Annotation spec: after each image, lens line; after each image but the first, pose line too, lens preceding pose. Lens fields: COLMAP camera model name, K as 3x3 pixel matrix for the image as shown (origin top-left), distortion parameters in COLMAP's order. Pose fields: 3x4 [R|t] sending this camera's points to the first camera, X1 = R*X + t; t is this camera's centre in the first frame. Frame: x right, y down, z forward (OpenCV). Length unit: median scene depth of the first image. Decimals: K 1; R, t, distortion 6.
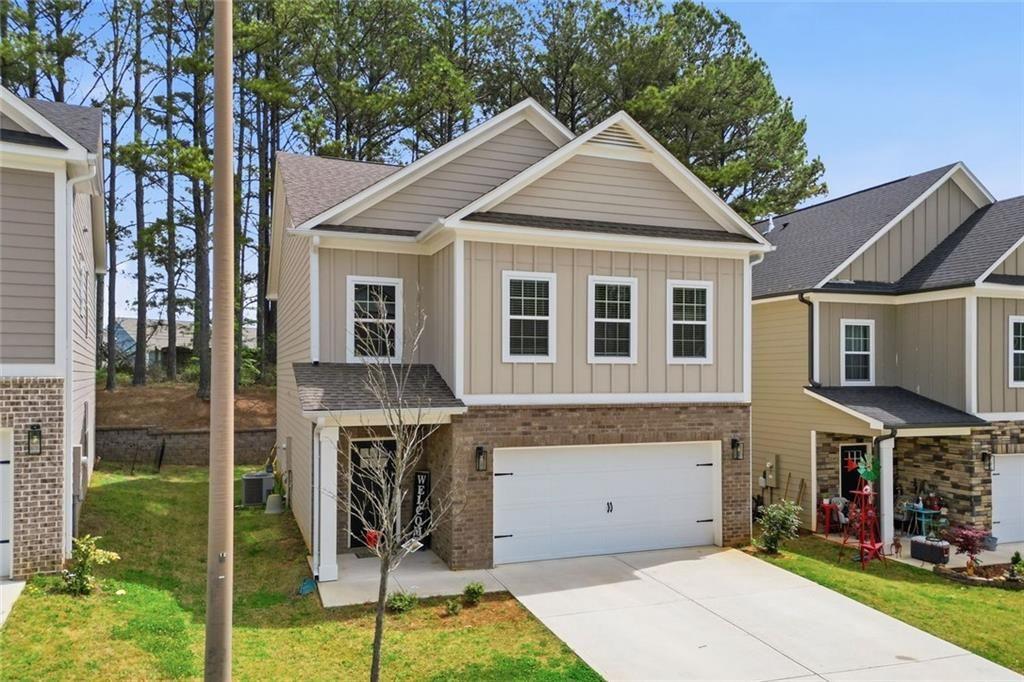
lens RADIAL K [[720.2, 0, 512.5], [0, 720.2, 358.9], [0, 0, 1]] dist [0.046256, -0.001275]
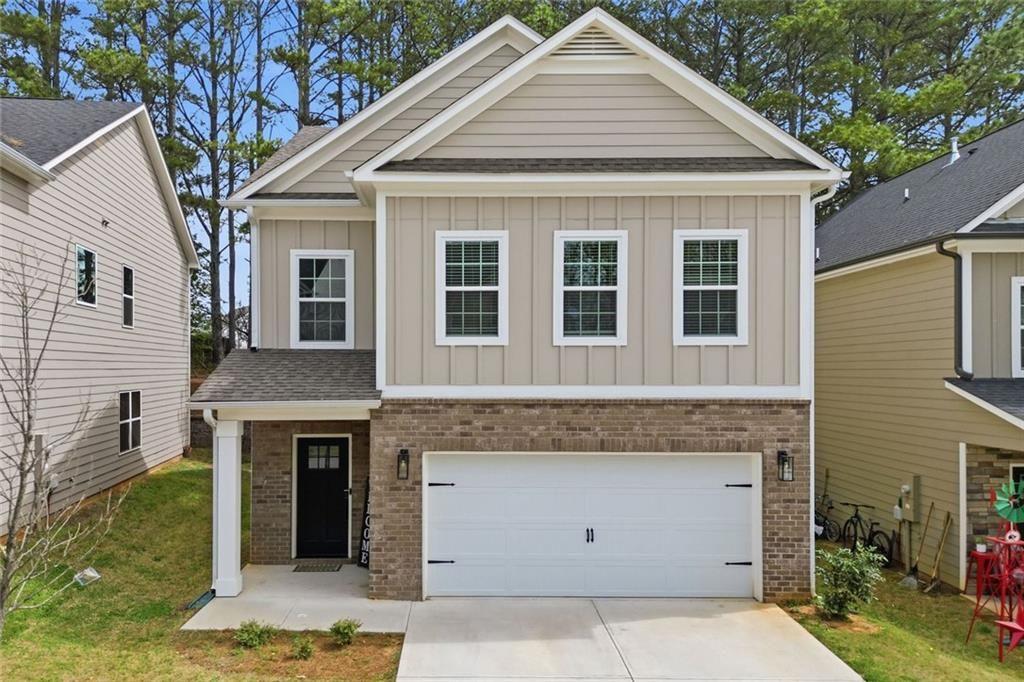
lens RADIAL K [[754.4, 0, 454.7], [0, 754.4, 358.8], [0, 0, 1]] dist [0.061255, -0.066110]
pose [[0.935685, -0.006504, -0.352777, 0.286825], [0.009694, 0.999927, 0.007278, 0.013176], [0.352703, -0.010230, 0.935679, 0.209047]]
